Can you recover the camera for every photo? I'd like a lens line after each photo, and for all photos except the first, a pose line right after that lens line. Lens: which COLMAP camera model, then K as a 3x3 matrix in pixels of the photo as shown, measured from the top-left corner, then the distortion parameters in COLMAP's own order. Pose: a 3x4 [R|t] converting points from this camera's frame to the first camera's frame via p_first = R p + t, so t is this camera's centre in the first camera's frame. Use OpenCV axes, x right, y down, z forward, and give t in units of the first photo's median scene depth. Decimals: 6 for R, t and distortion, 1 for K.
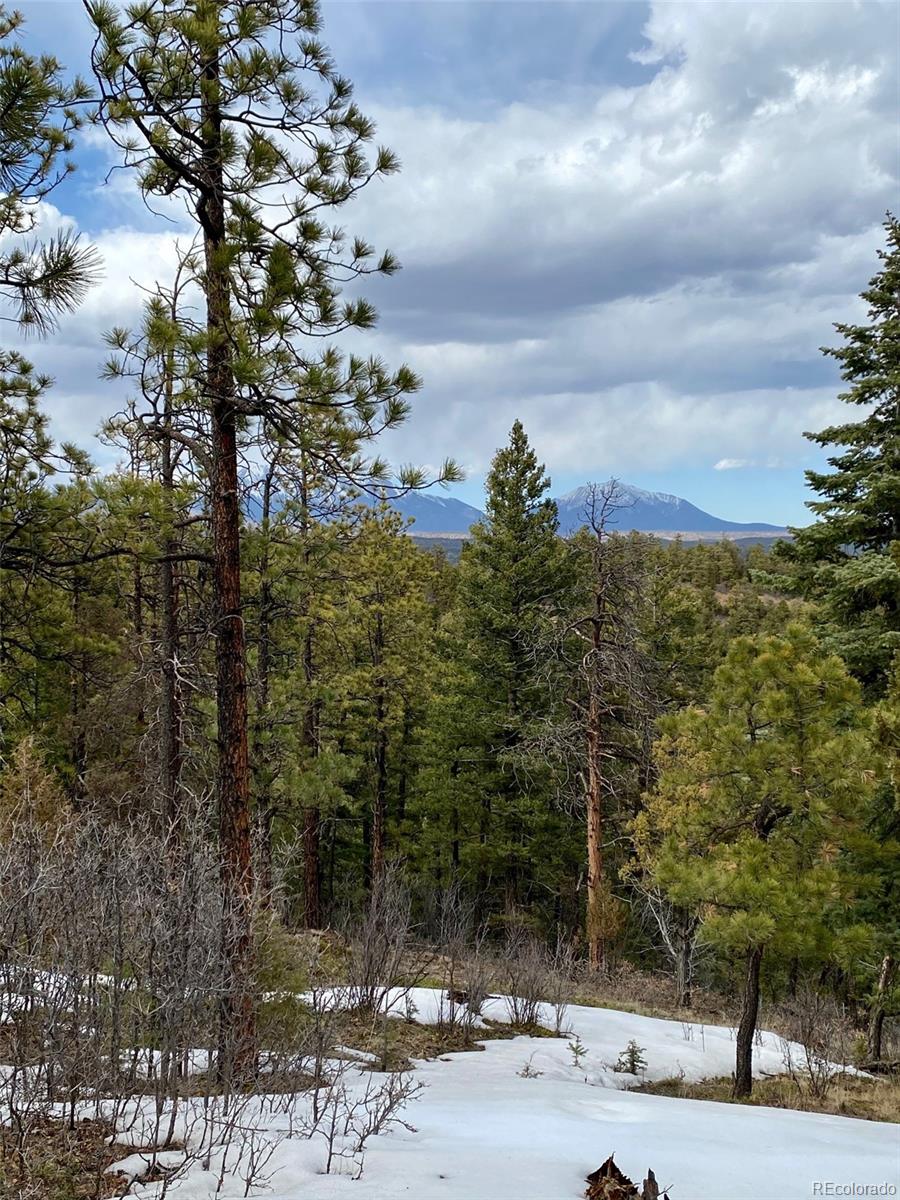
lens RADIAL K [[1304.6, 0, 446.4], [0, 1304.6, 611.2], [0, 0, 1]] dist [-0.000541, 0.000000]
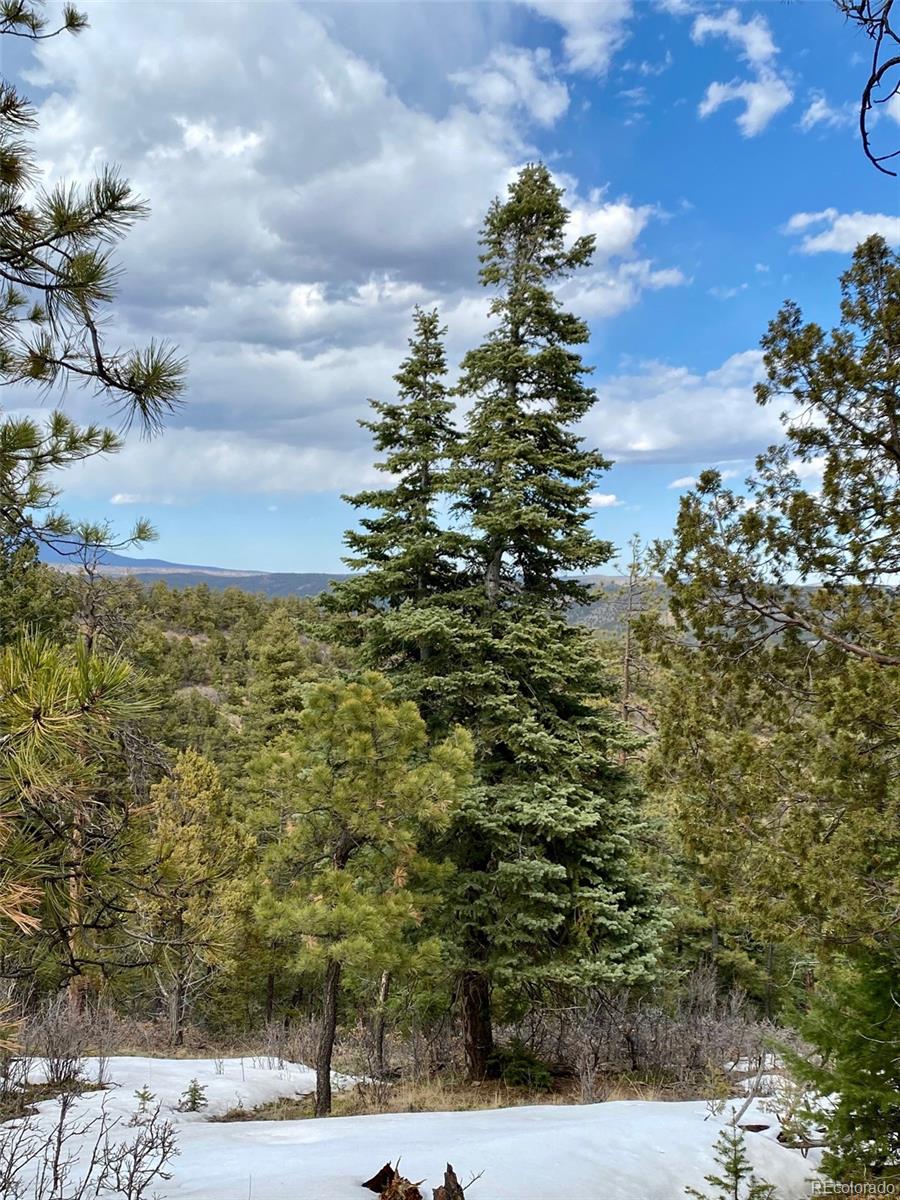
lens RADIAL K [[1304.6, 0, 459.6], [0, 1304.6, 587.2], [0, 0, 1]] dist [-0.000541, 0.000000]
pose [[0.889020, 0.021597, 0.457358, -0.140350], [-0.001121, 0.998987, -0.044994, -0.010197], [-0.457866, 0.039488, 0.888144, -0.018723]]
